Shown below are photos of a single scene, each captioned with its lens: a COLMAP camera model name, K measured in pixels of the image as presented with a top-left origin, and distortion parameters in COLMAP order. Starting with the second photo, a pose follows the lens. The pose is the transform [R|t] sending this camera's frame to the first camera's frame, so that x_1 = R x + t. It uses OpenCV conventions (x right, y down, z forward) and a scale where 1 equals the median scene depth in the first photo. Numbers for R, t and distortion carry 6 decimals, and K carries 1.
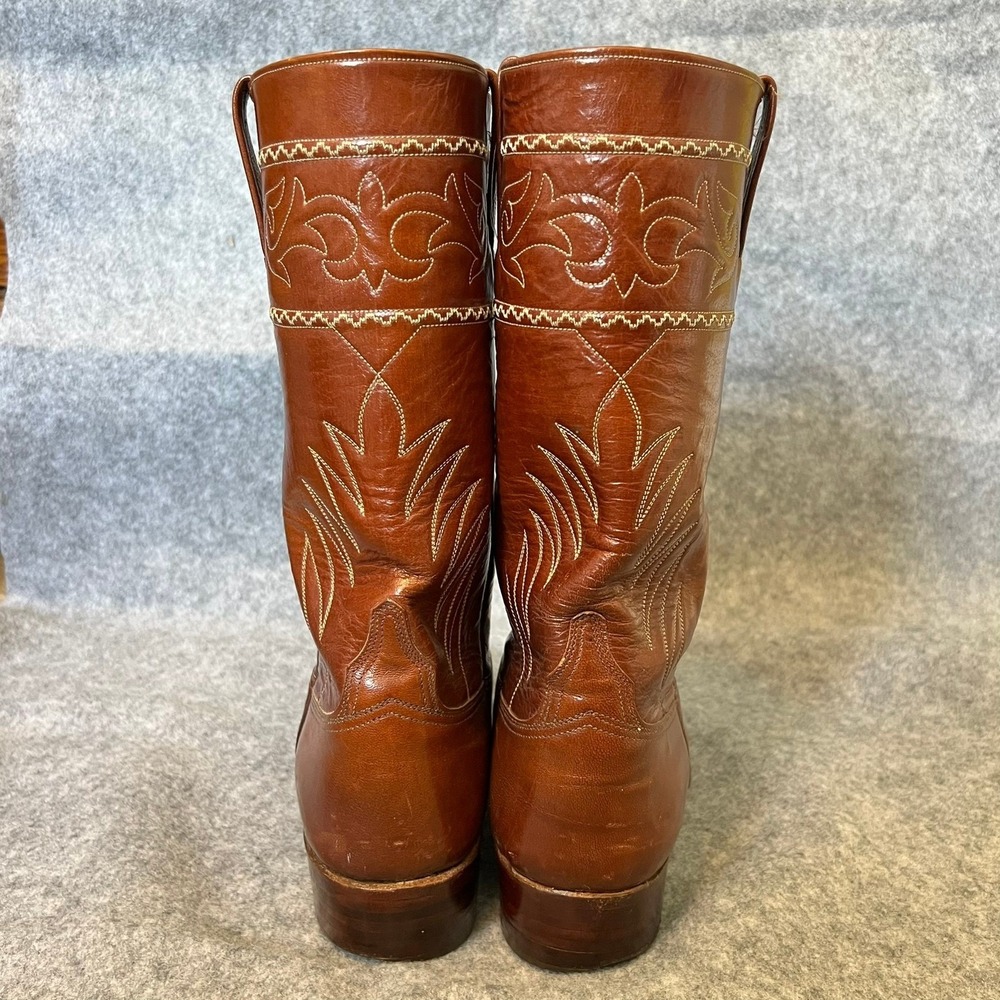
lens RADIAL K [[1095.3, 0, 497.8], [0, 1095.3, 517.3], [0, 0, 1]] dist [0.109512, -0.299346]
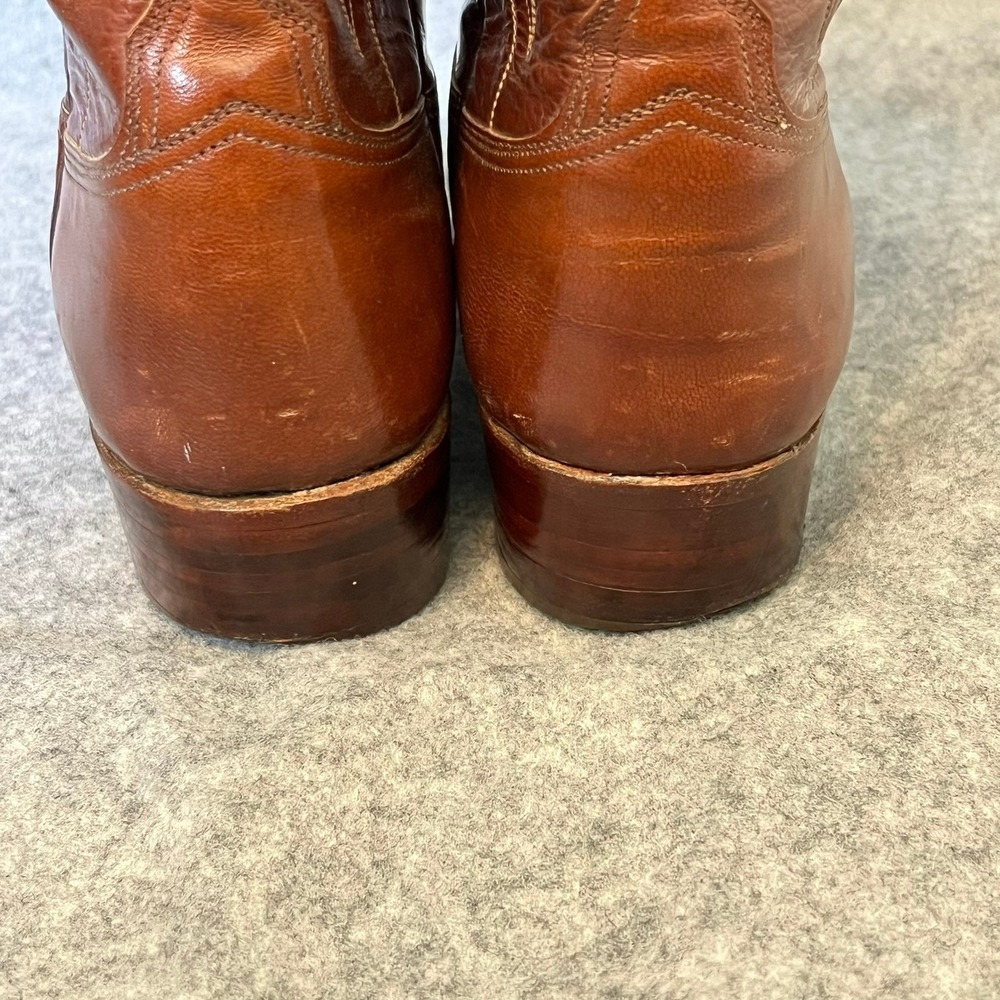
lens RADIAL K [[1892.4, 0, 529.5], [0, 1892.4, 485.0], [0, 0, 1]] dist [0.287633, -1.305937]
pose [[0.994994, -0.088822, 0.045788, -0.023155], [0.071573, 0.953197, 0.293756, 0.079845], [-0.069737, -0.289009, 0.954783, 0.171855]]
